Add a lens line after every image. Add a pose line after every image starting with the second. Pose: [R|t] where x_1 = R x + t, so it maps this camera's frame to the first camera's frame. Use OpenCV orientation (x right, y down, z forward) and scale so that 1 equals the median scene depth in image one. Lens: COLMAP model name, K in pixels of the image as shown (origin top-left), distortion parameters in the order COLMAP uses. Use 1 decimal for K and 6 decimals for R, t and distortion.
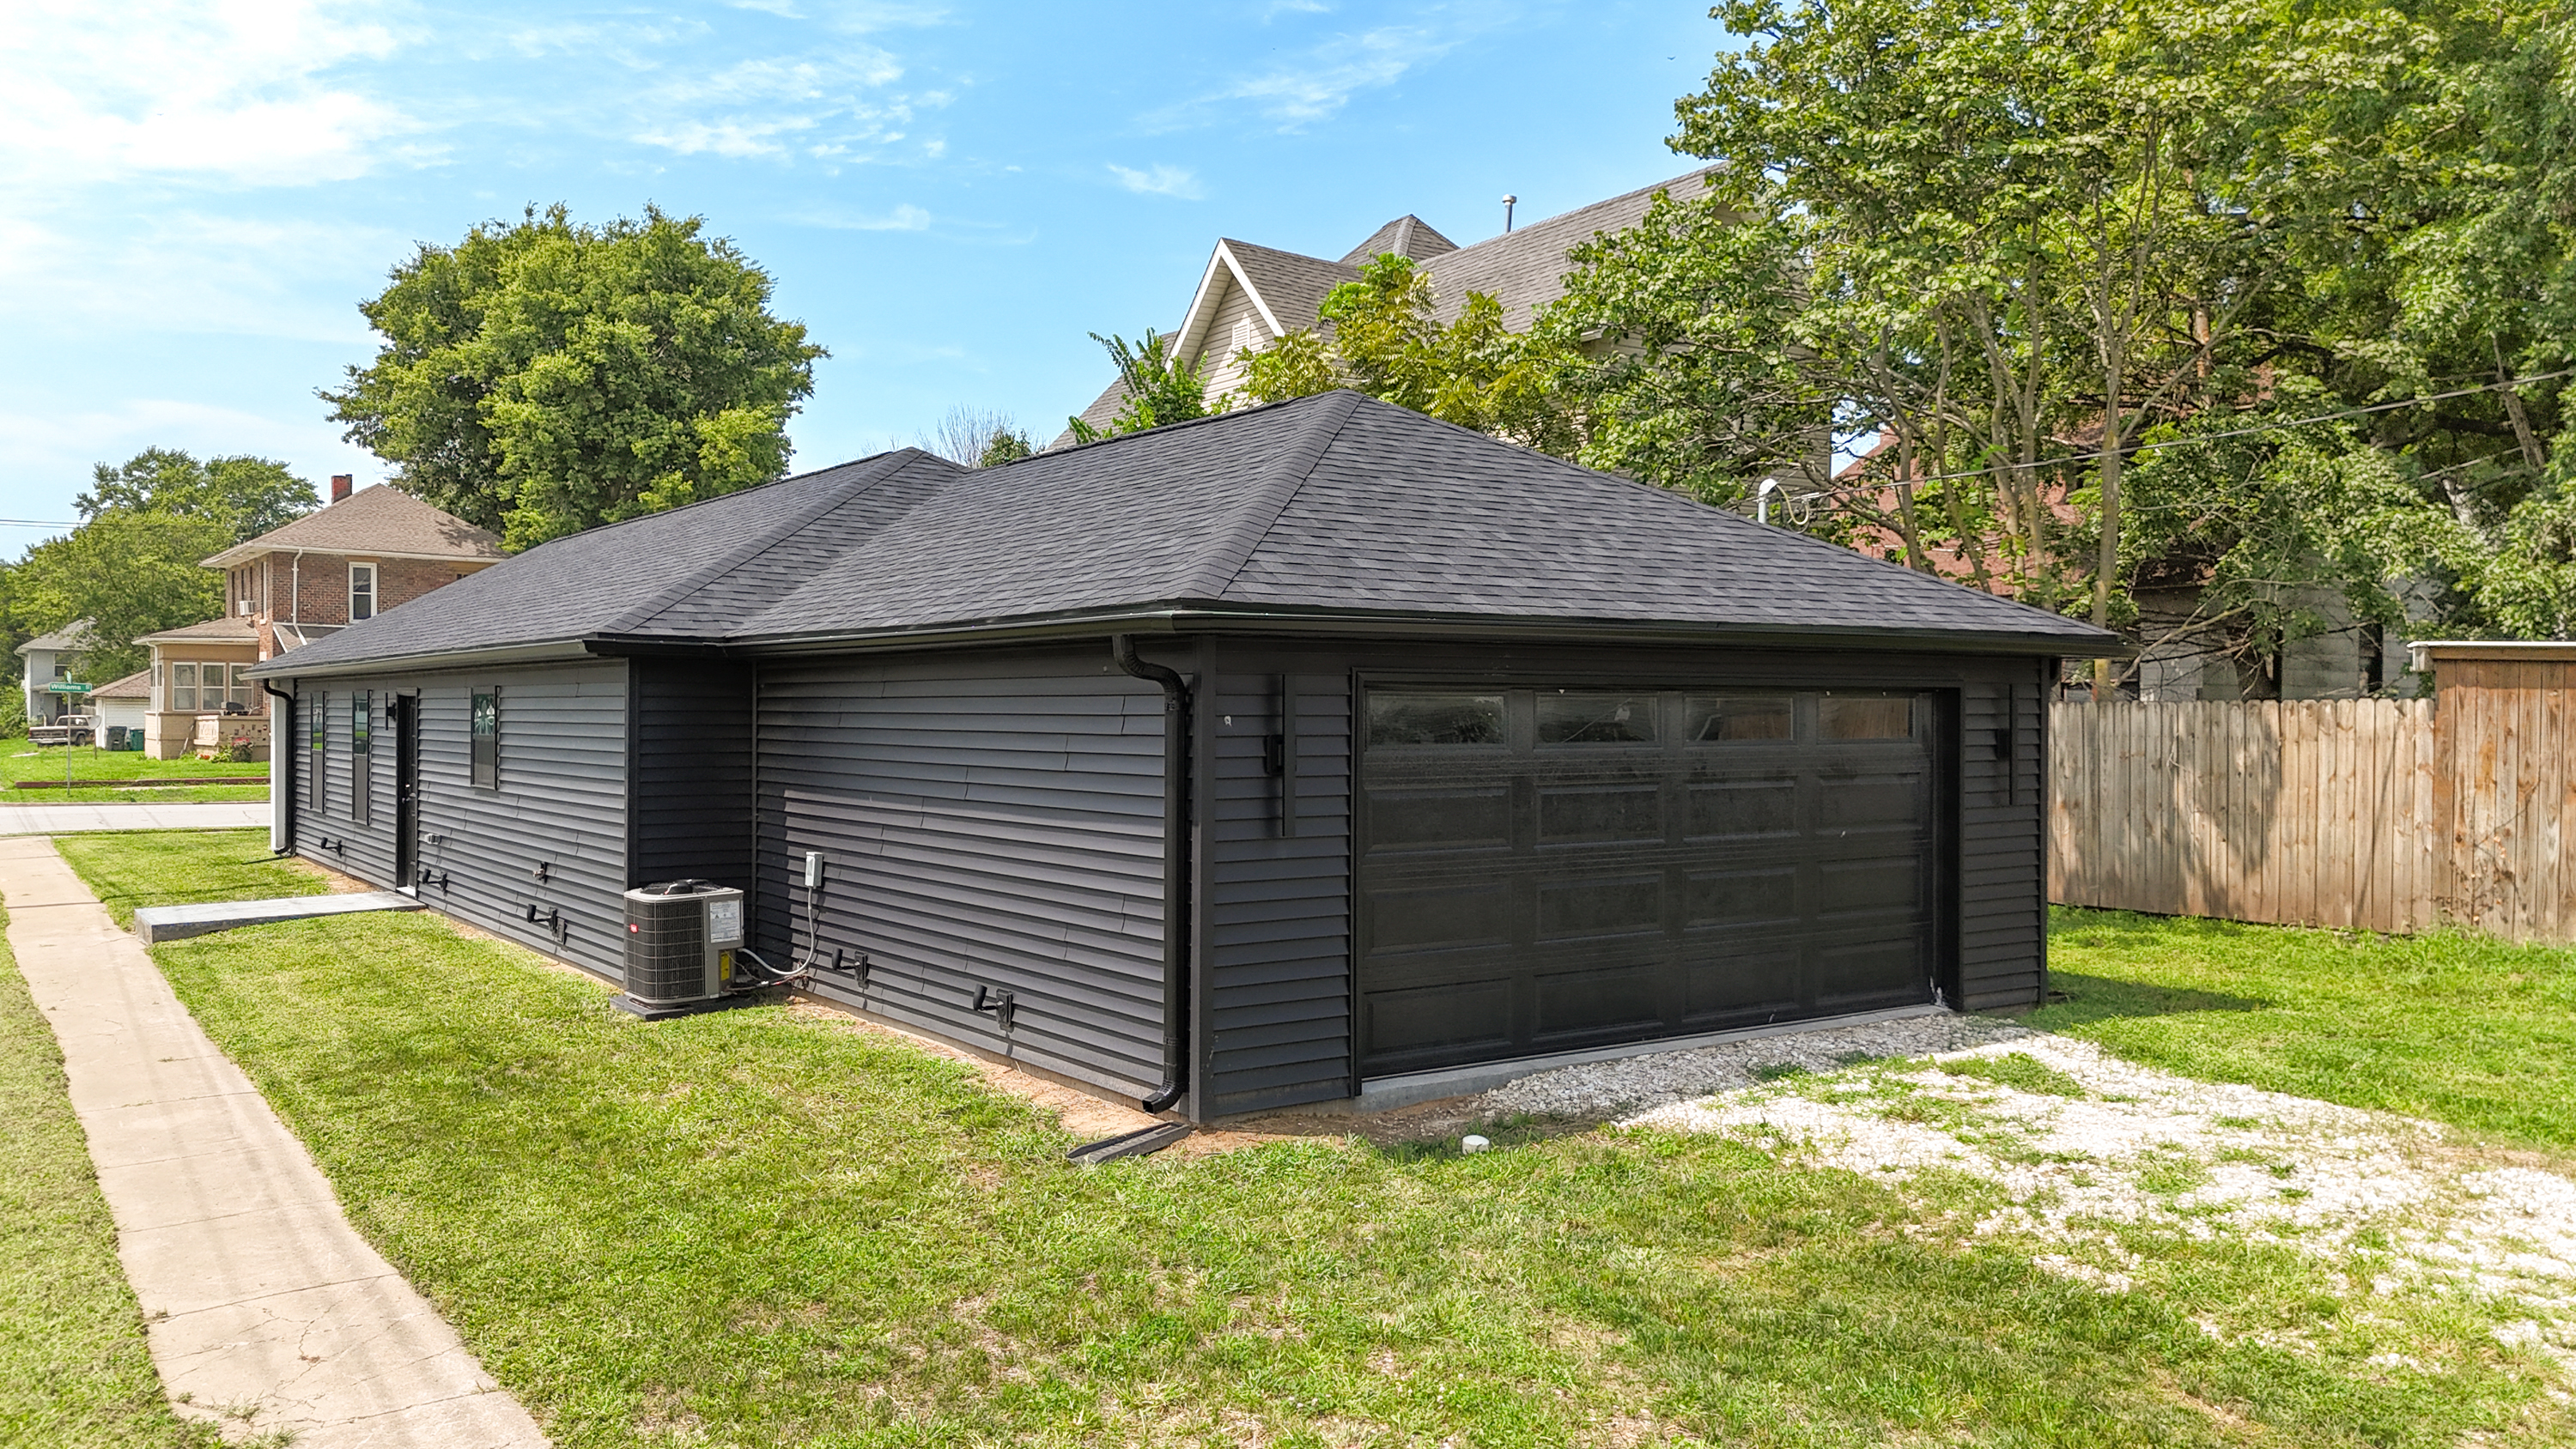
lens RADIAL K [[1971.8, 0, 1288.0], [0, 1971.8, 724.5], [0, 0, 1]] dist [0.034775, -0.007701]
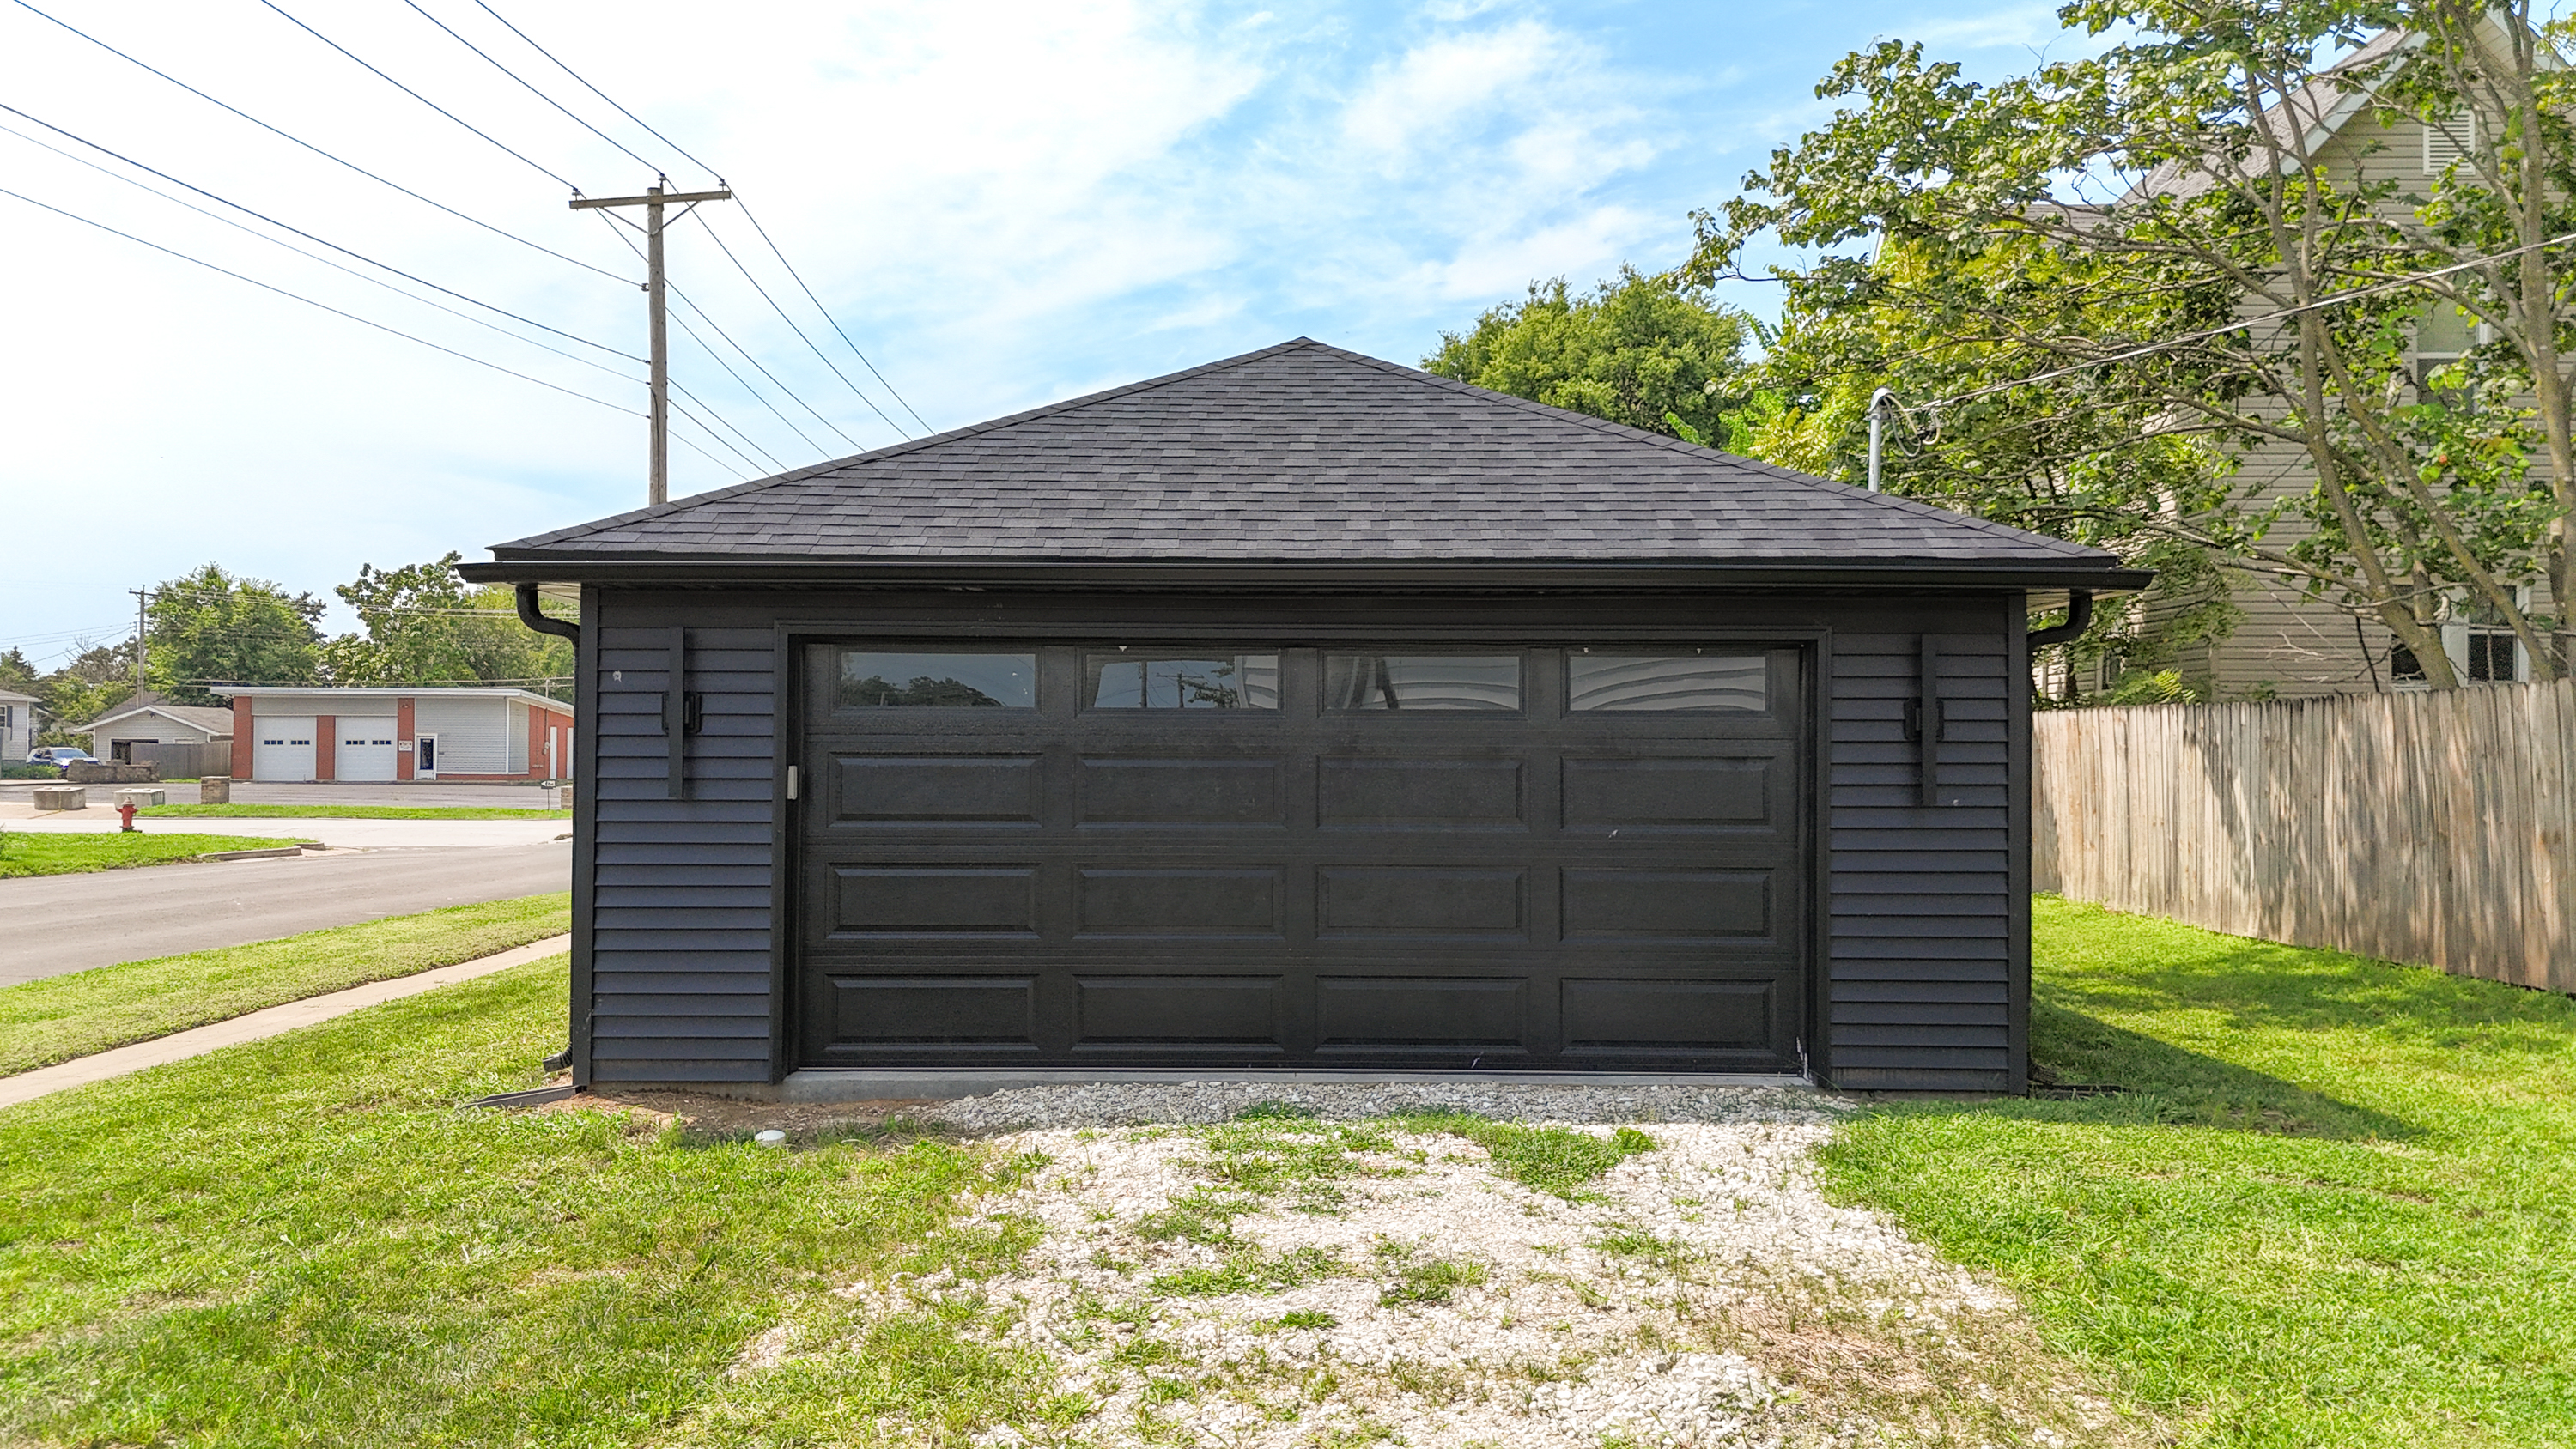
lens RADIAL K [[1971.8, 0, 1288.0], [0, 1971.8, 724.5], [0, 0, 1]] dist [0.034775, -0.007701]
pose [[0.807484, -0.009138, -0.589819, 0.605103], [-0.009462, 0.999551, -0.028440, 0.034502], [0.589813, 0.028545, 0.807035, 0.297917]]
